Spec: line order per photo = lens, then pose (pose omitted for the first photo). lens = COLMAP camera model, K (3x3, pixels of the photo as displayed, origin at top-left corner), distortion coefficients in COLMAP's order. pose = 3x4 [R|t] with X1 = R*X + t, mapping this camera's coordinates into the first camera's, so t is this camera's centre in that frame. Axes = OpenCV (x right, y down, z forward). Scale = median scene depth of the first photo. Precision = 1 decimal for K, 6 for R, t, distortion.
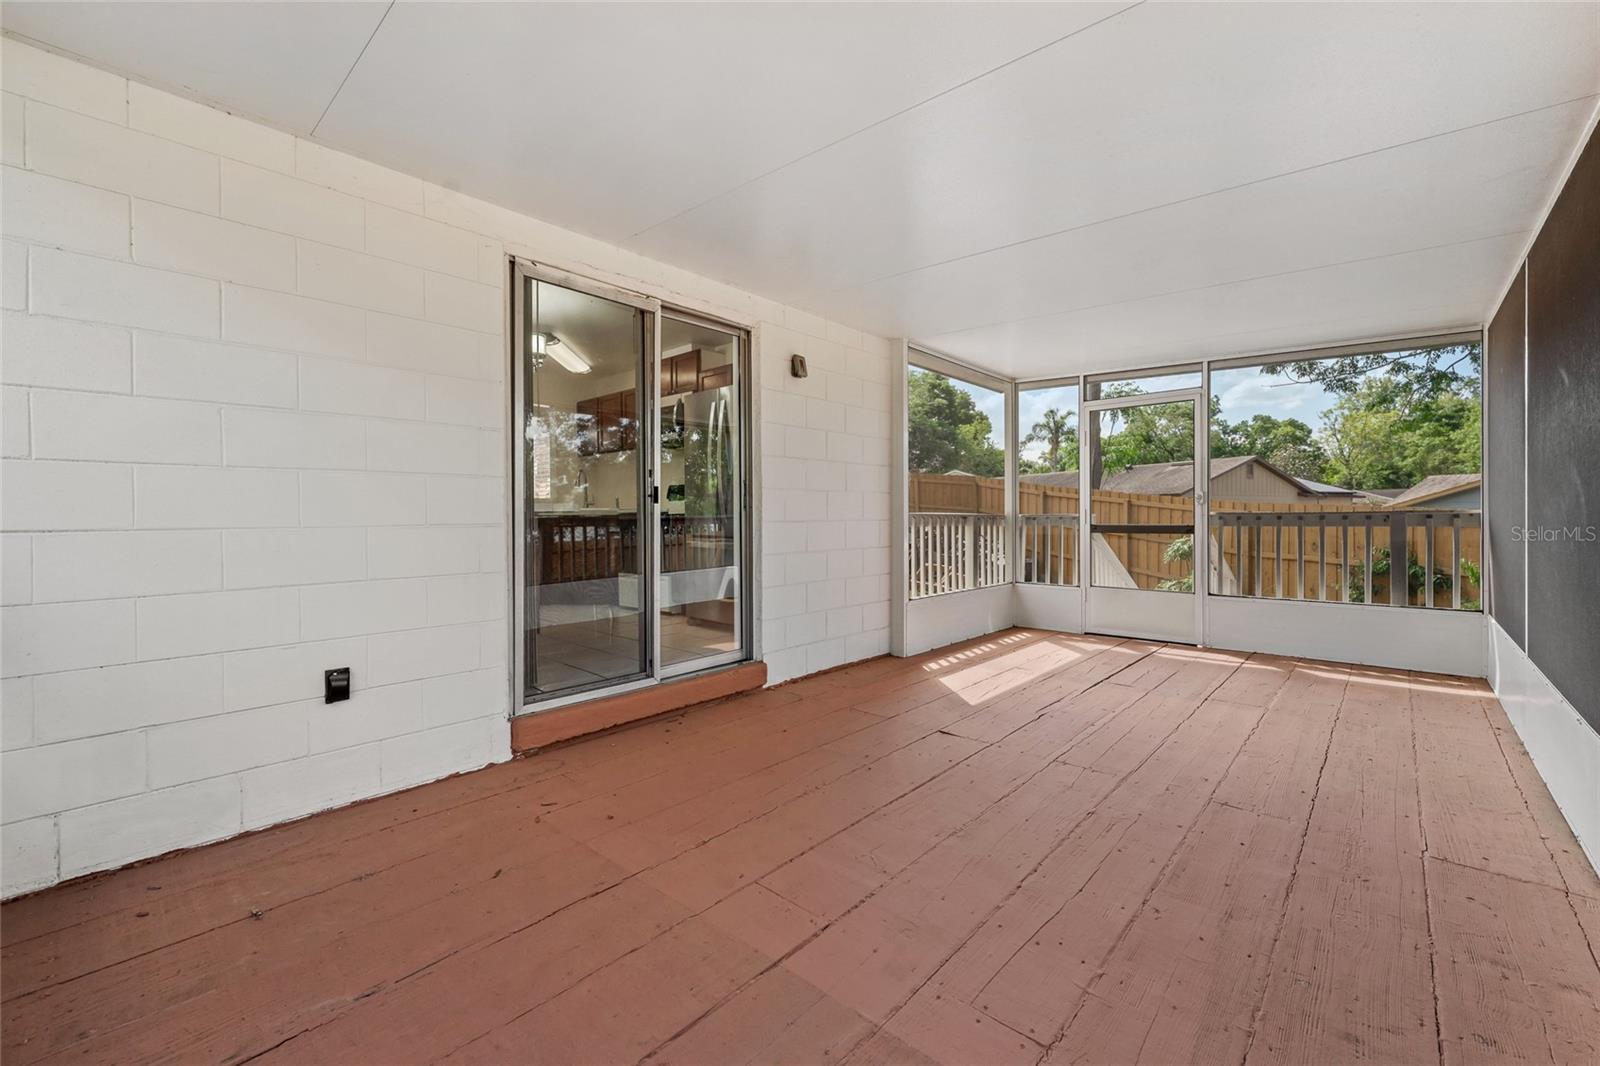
lens RADIAL K [[648.0, 0, 805.7], [0, 648.0, 524.3], [0, 0, 1]] dist [0.001125, -0.001120]
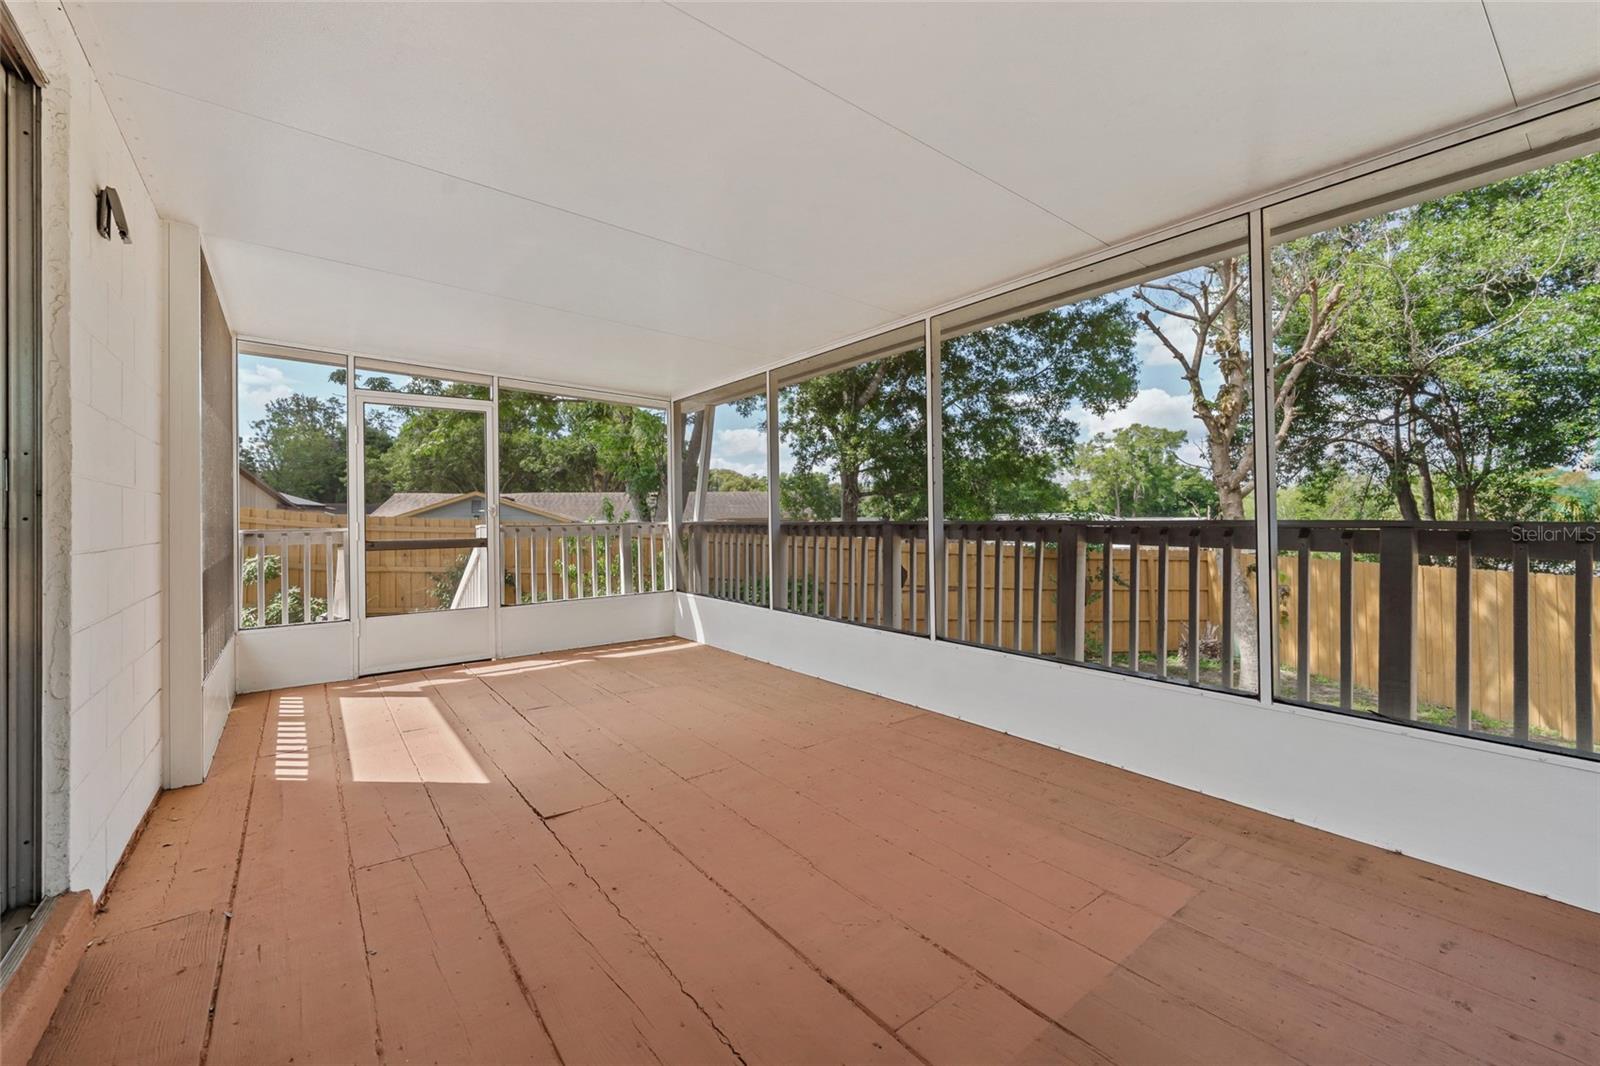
lens RADIAL K [[648.0, 0, 804.0], [0, 648.0, 524.5], [0, 0, 1]] dist [0.001125, -0.001120]
pose [[0.175001, -0.002716, 0.984565, -0.255921], [0.020969, 0.999780, -0.000969, -0.008120], [-0.984345, 0.020815, 0.175019, 0.299786]]
